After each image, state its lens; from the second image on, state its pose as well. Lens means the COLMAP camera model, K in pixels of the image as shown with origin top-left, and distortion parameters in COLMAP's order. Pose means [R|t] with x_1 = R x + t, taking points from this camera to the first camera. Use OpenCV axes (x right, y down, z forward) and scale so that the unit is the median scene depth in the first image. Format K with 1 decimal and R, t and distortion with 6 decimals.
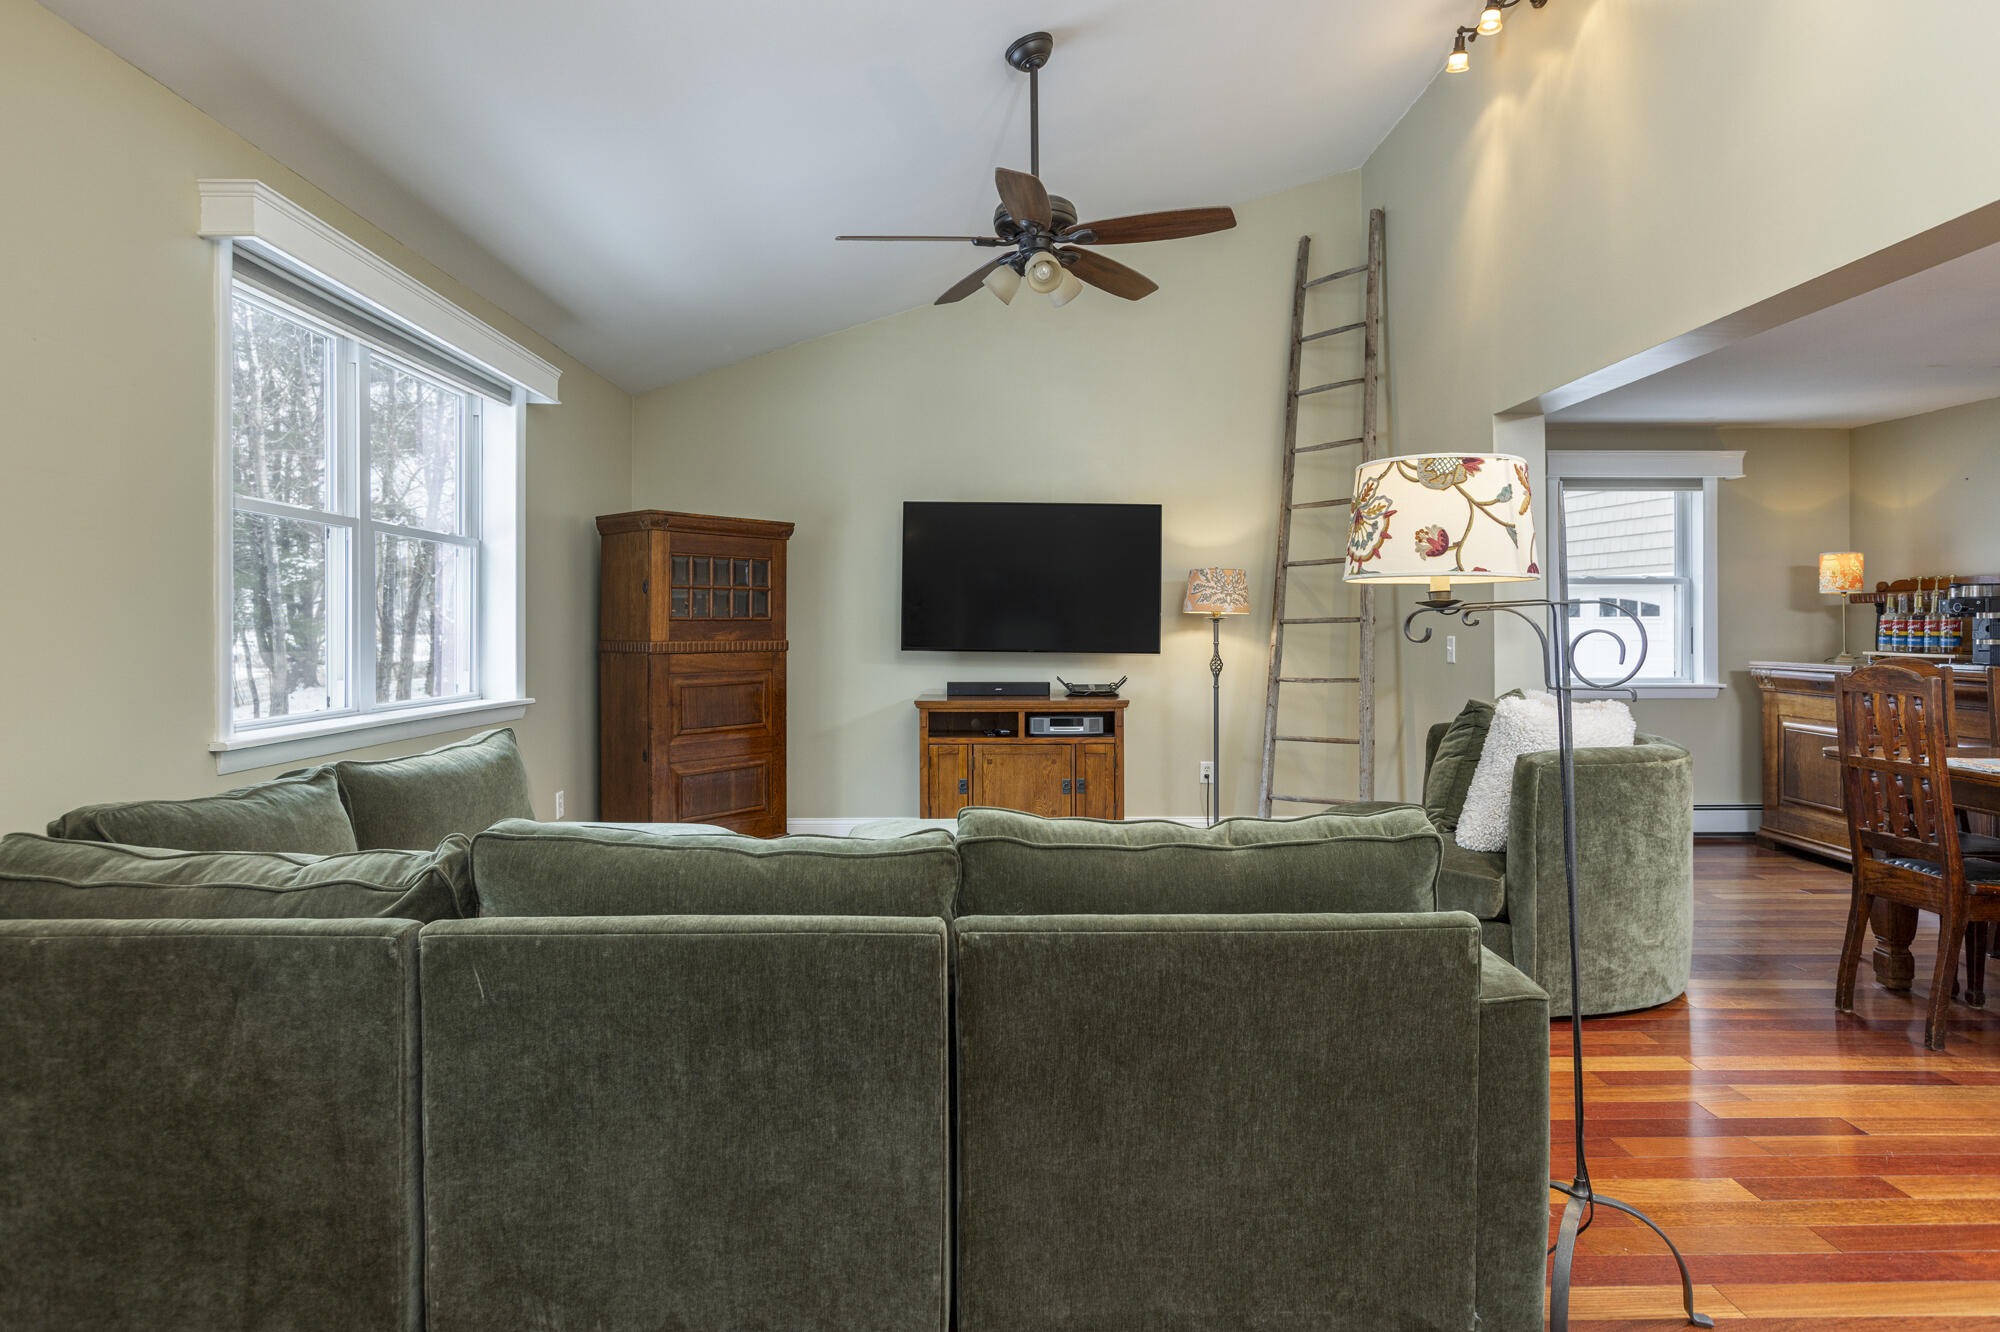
lens RADIAL K [[1088.4, 0, 991.7], [0, 1088.4, 627.3], [0, 0, 1]] dist [-0.001464, 0.000320]
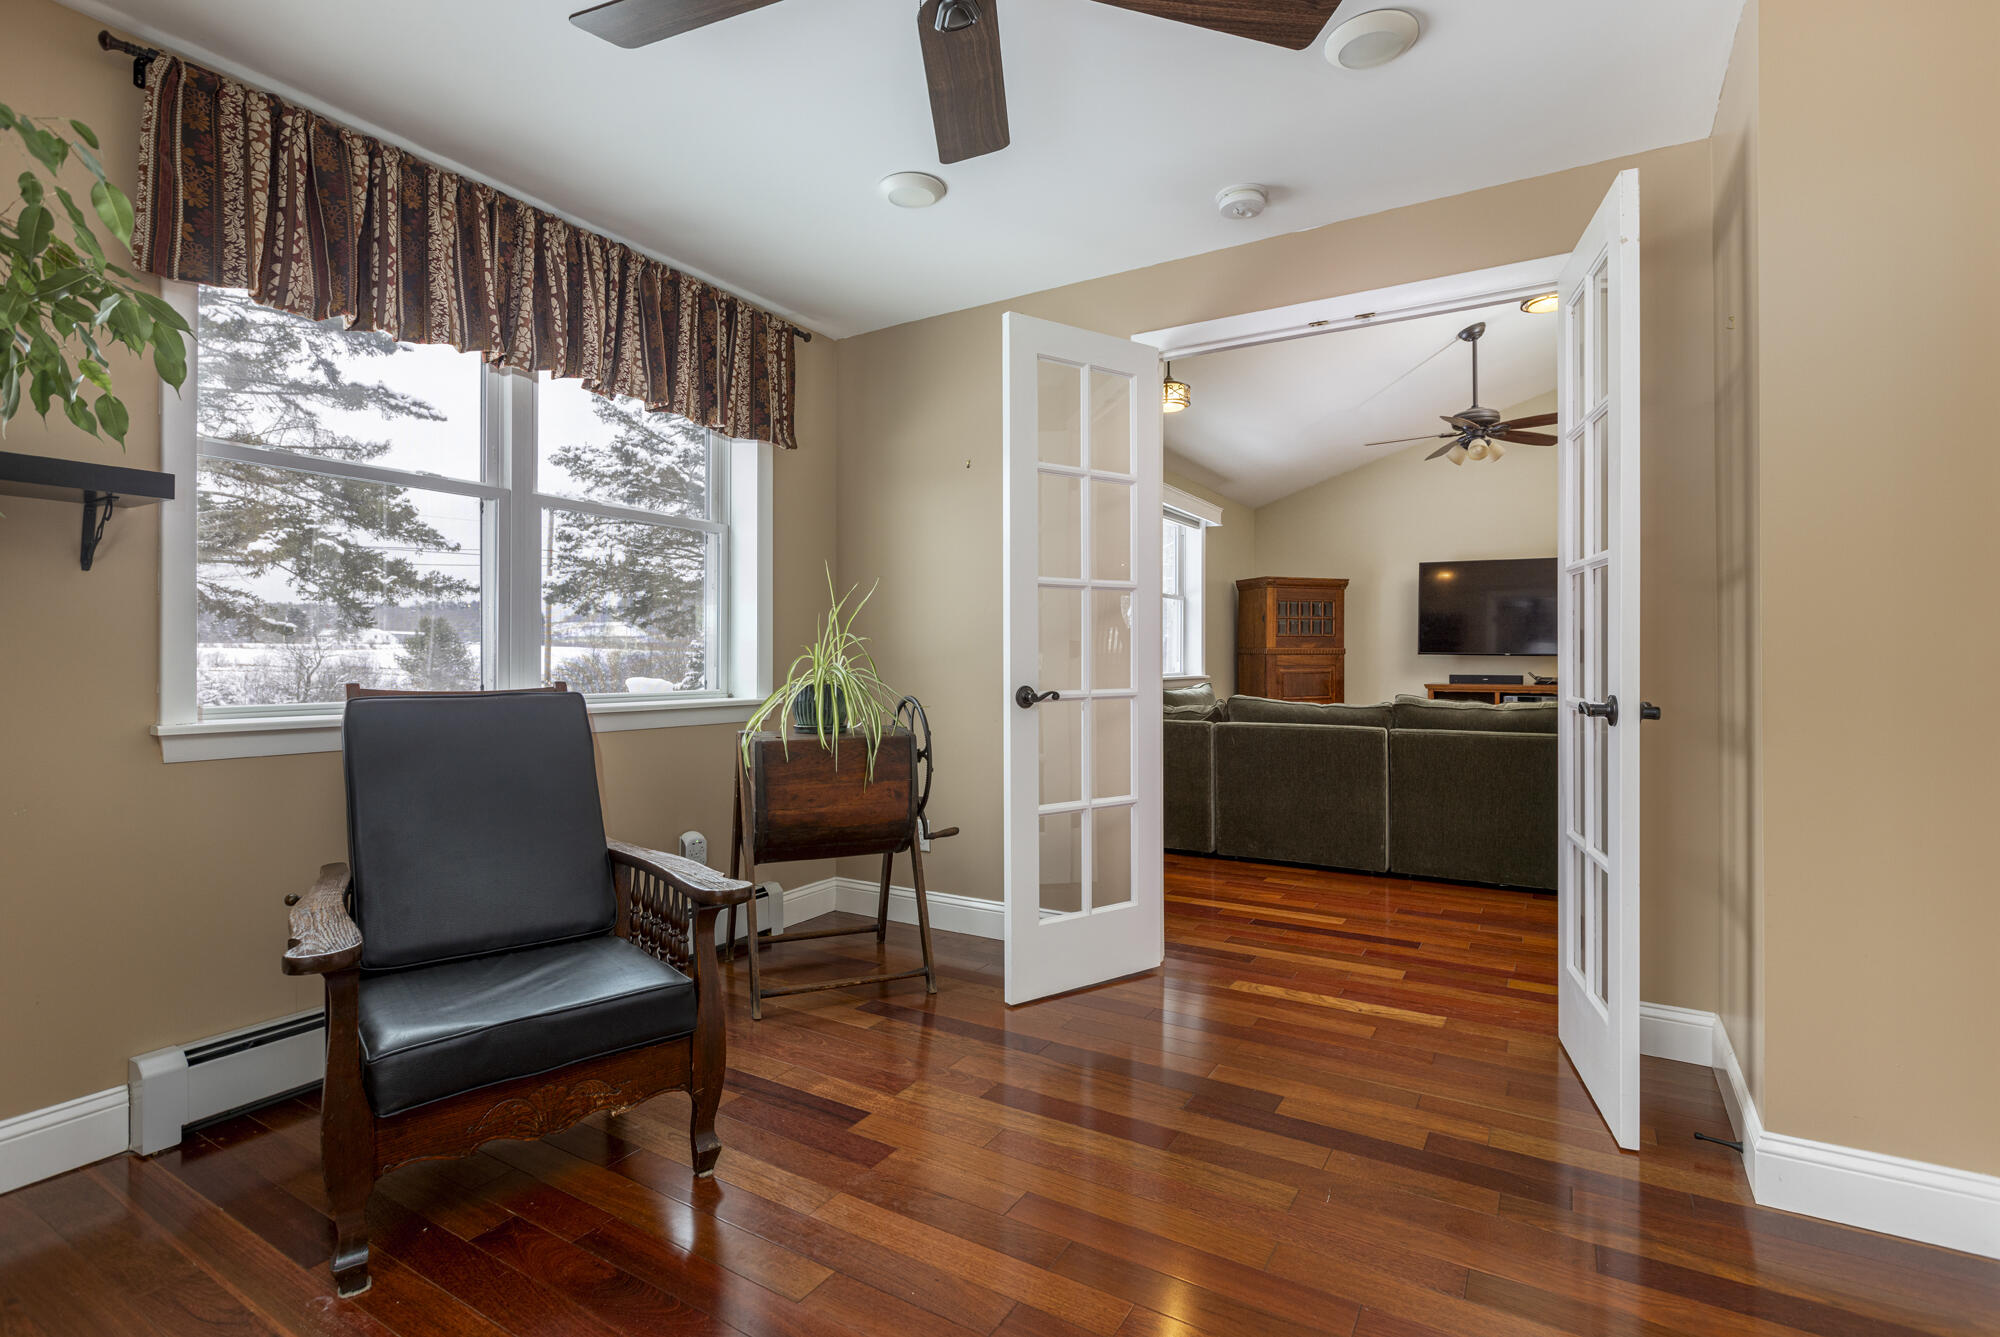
lens RADIAL K [[967.6, 0, 992.9], [0, 967.6, 660.7], [0, 0, 1]] dist [-0.011049, -0.000205]
pose [[0.852193, 0.001182, -0.523226, 0.158407], [0.000406, 0.999996, 0.002921, 0.031810], [0.523228, -0.002702, 0.852189, -0.678530]]
